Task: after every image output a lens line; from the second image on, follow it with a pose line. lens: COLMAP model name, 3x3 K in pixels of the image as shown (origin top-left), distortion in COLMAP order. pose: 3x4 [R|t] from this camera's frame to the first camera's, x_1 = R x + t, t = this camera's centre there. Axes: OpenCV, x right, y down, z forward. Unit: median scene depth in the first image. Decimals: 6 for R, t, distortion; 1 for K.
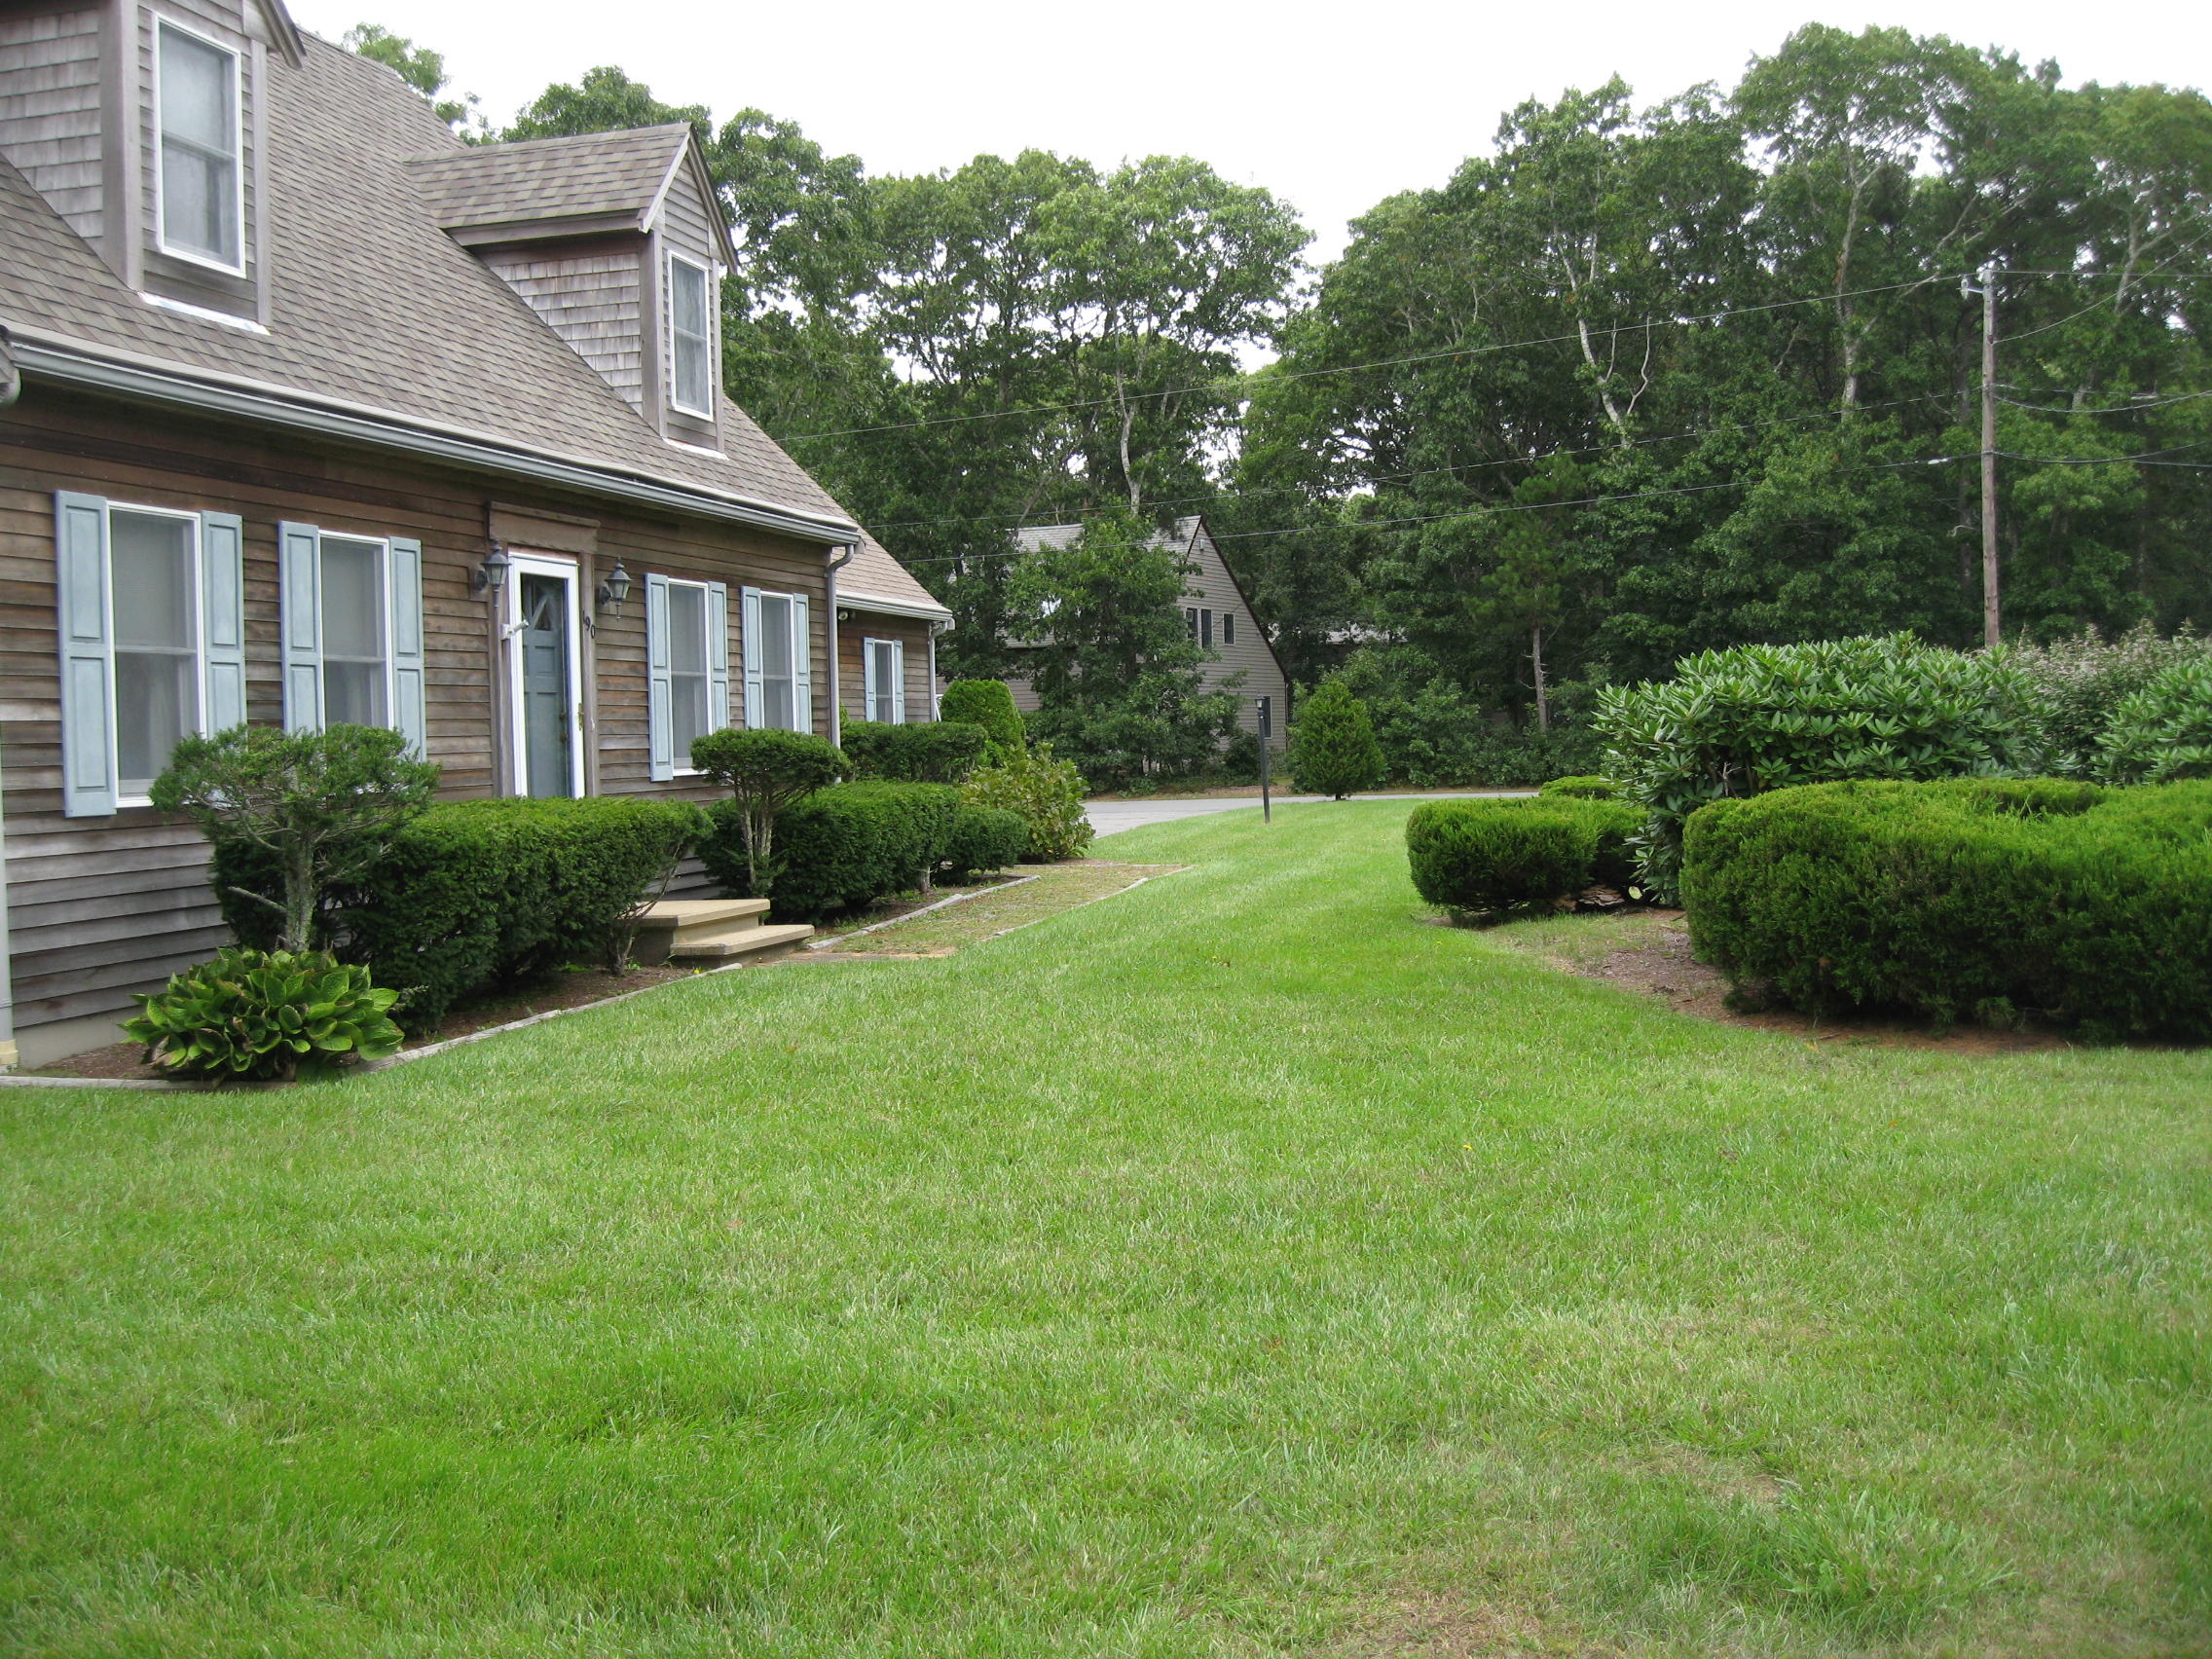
lens RADIAL K [[2359.7, 0, 1106.0], [0, 2359.7, 829.5], [0, 0, 1]] dist [-0.138425, 0.110208]
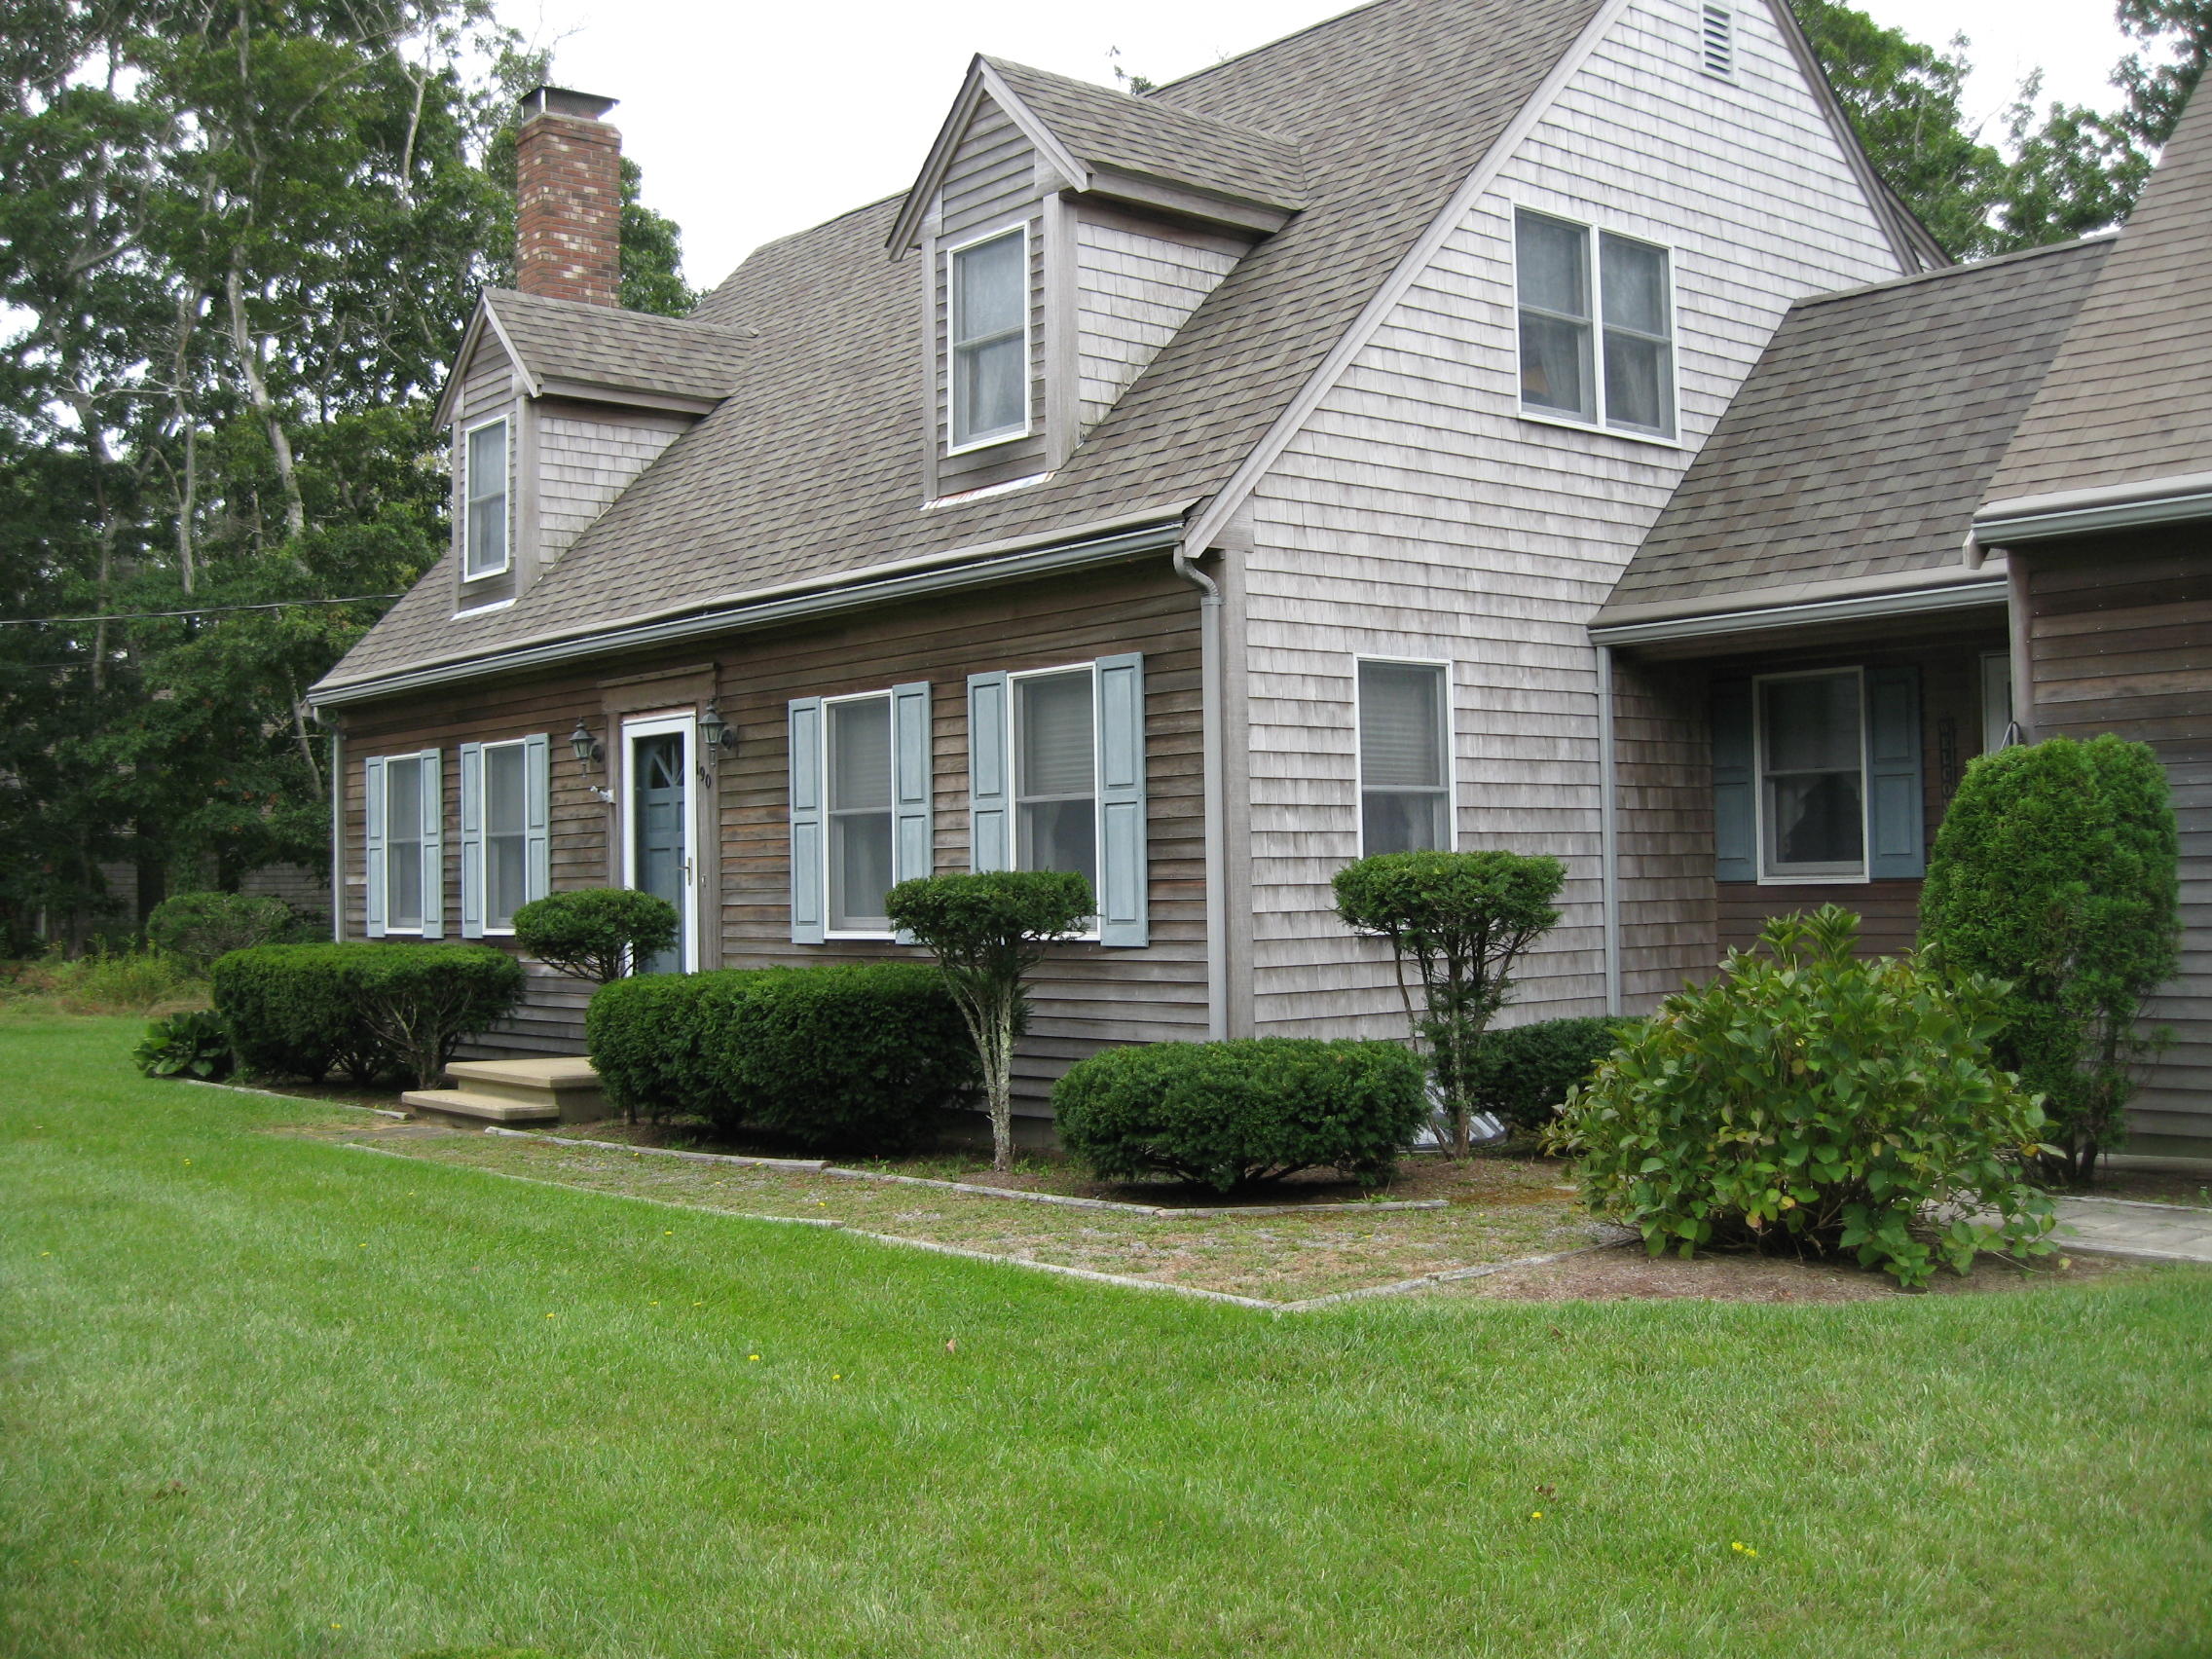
lens RADIAL K [[2359.7, 0, 1106.0], [0, 2359.7, 829.5], [0, 0, 1]] dist [-0.138425, 0.110208]
pose [[-0.588343, -0.008072, -0.808571, 0.461297], [-0.018184, 0.999829, 0.003250, -0.071147], [0.808407, 0.016615, -0.588390, 1.702219]]
